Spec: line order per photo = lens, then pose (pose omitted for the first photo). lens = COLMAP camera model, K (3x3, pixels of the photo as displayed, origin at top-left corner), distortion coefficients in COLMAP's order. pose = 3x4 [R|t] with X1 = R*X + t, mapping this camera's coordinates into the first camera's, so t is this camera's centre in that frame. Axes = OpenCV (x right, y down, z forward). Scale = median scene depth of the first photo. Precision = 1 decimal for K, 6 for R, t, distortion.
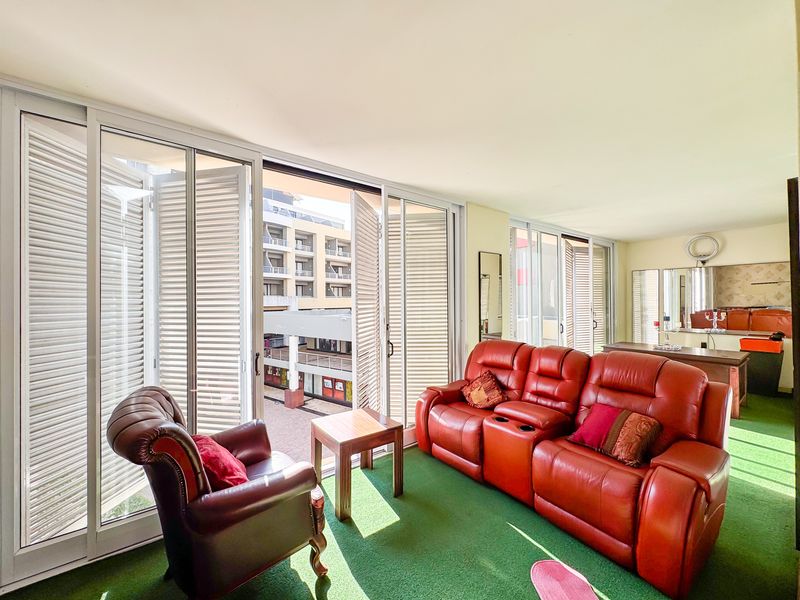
lens RADIAL K [[320.9, 0, 397.0], [0, 320.9, 301.3], [0, 0, 1]] dist [-0.001462, 0.000683]
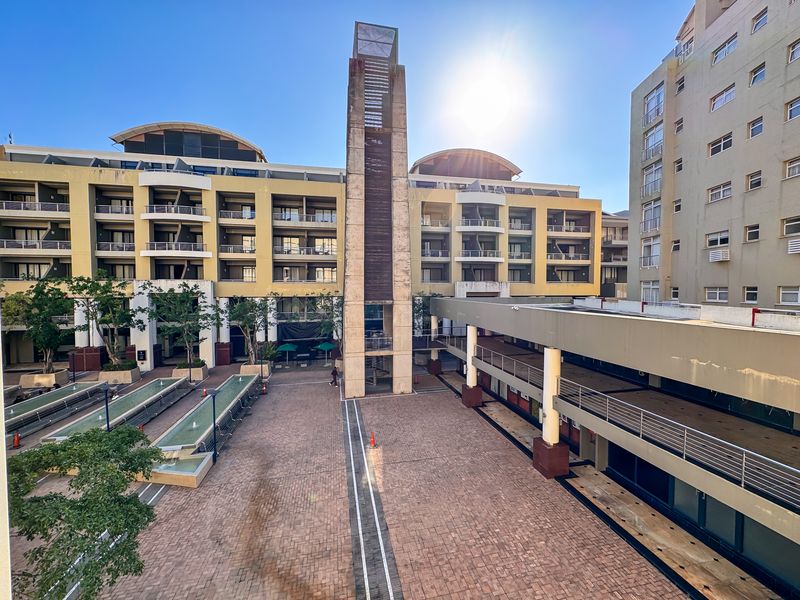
lens RADIAL K [[320.9, 0, 402.6], [0, 320.9, 299.7], [0, 0, 1]] dist [-0.001462, 0.000683]
pose [[0.717896, 0.027139, -0.695621, 0.518624], [-0.001687, 0.999305, 0.037246, 0.006014], [0.696148, -0.025565, 0.717443, 0.773148]]
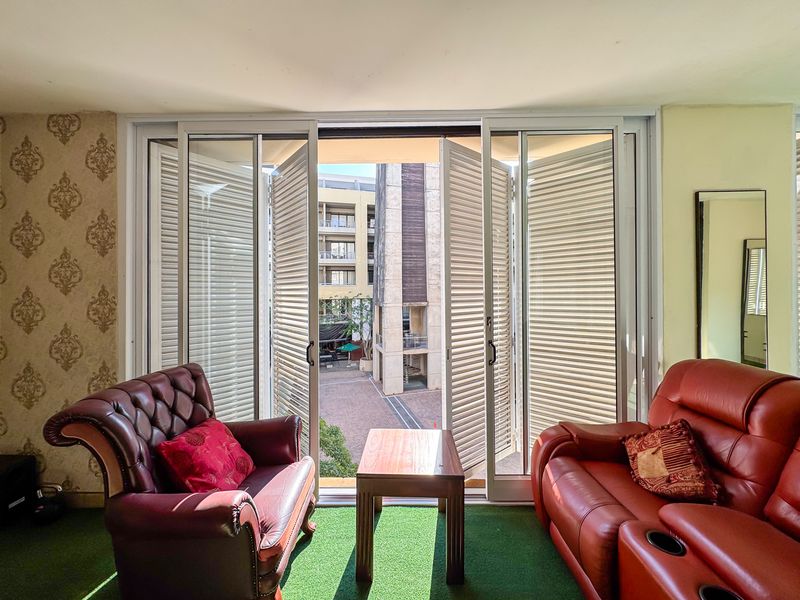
lens RADIAL K [[320.9, 0, 395.1], [0, 320.9, 291.8], [0, 0, 1]] dist [-0.001462, 0.000683]
pose [[0.787336, 0.001578, -0.616522, 0.201166], [-0.000604, 0.999998, 0.001789, 0.012633], [0.616524, -0.001036, 0.787336, 0.276122]]
